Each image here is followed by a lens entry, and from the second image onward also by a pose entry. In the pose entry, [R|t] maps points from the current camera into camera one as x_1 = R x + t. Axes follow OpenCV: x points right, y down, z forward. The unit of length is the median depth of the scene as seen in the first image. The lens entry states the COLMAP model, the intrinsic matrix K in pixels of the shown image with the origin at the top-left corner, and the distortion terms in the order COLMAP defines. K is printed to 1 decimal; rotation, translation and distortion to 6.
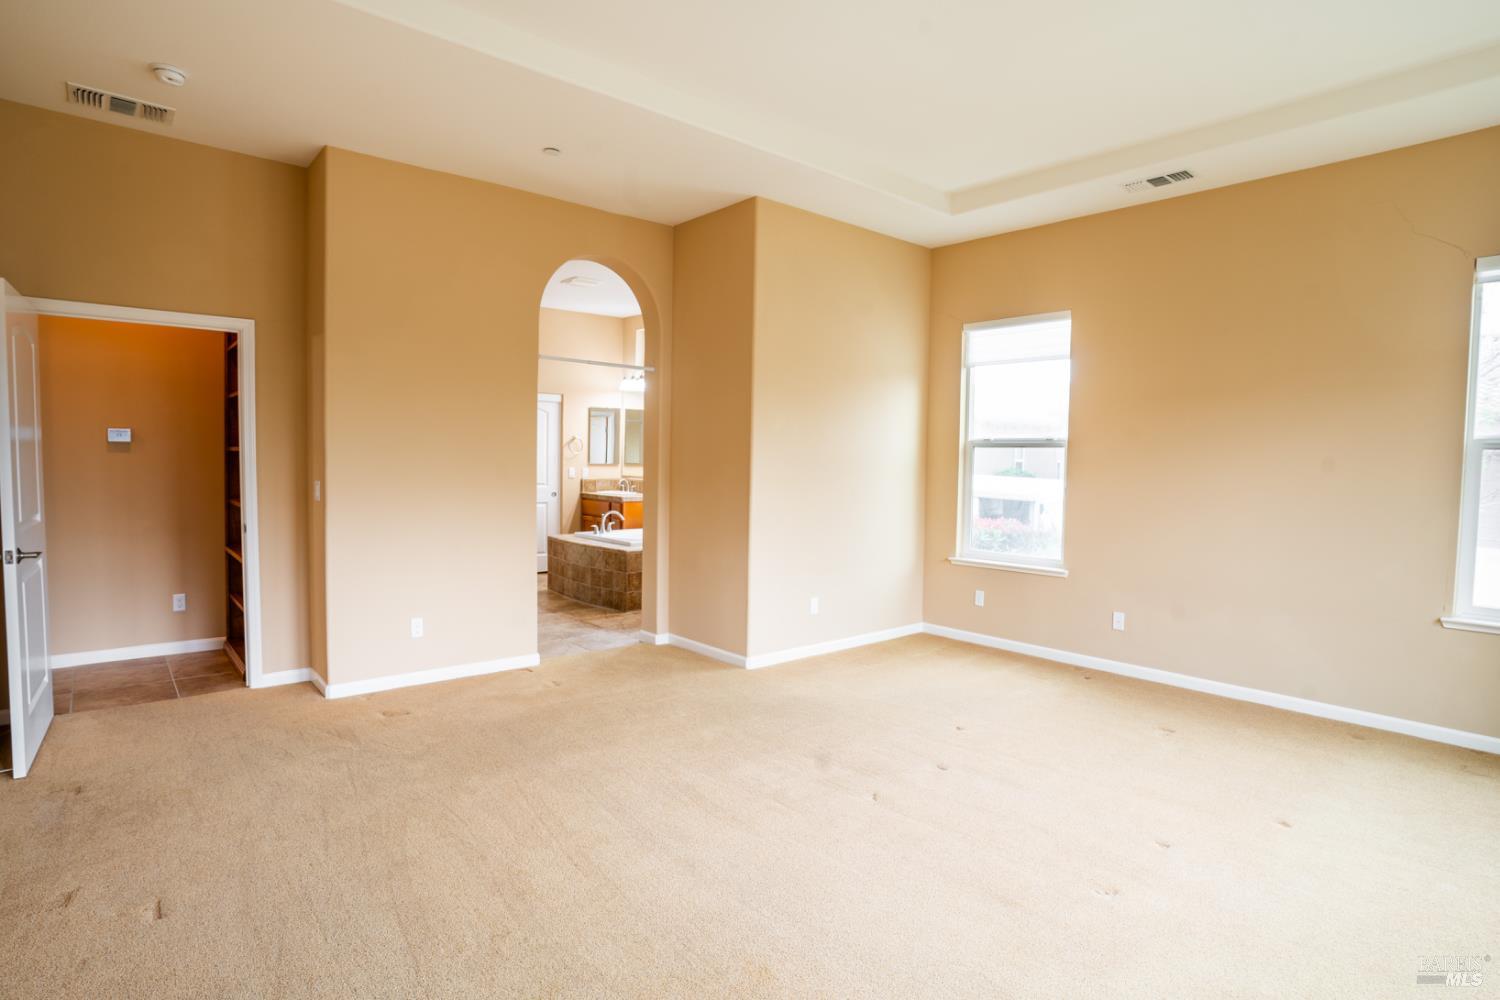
lens RADIAL K [[779.7, 0, 753.3], [0, 779.7, 482.3], [0, 0, 1]] dist [-0.081639, 0.040544]
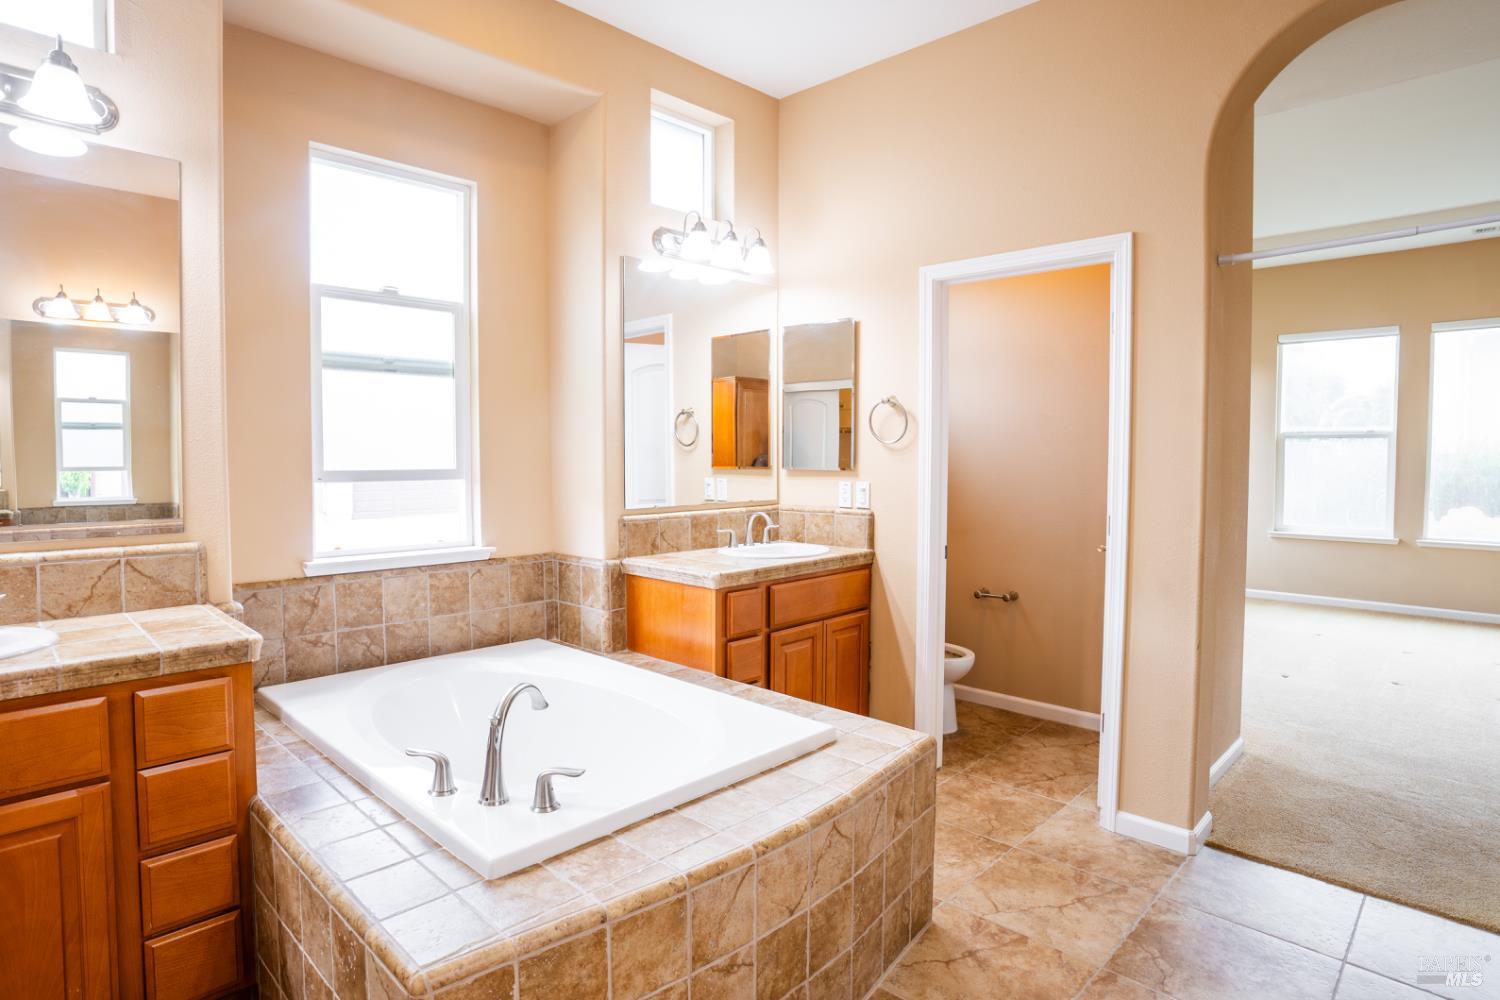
lens RADIAL K [[793.3, 0, 756.9], [0, 793.3, 491.8], [0, 0, 1]] dist [-0.036508, 0.000600]
pose [[-0.084224, -0.065042, 0.994322, -0.441794], [0.027948, 0.997321, 0.067606, -0.035848], [-0.996055, 0.033483, -0.082180, 1.009799]]
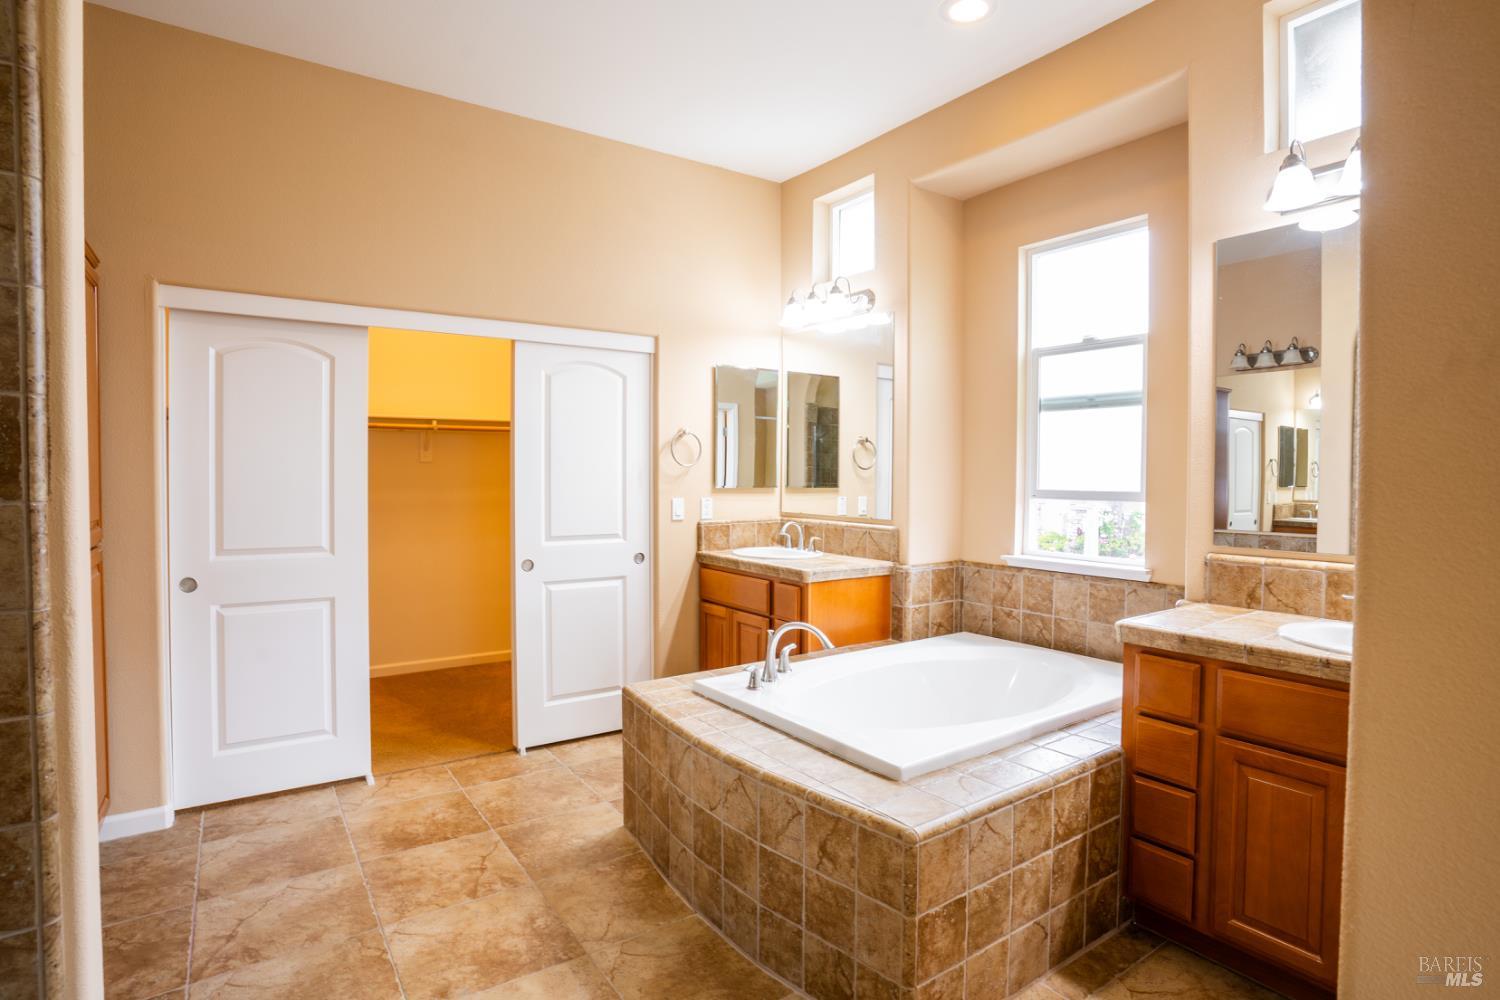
lens RADIAL K [[779.7, 0, 753.3], [0, 779.7, 482.3], [0, 0, 1]] dist [-0.081639, 0.040544]
pose [[0.993809, -0.011732, -0.110480, -0.171783], [0.009381, 0.999719, -0.021775, -0.021686], [0.110704, 0.020603, 0.993640, 0.679437]]
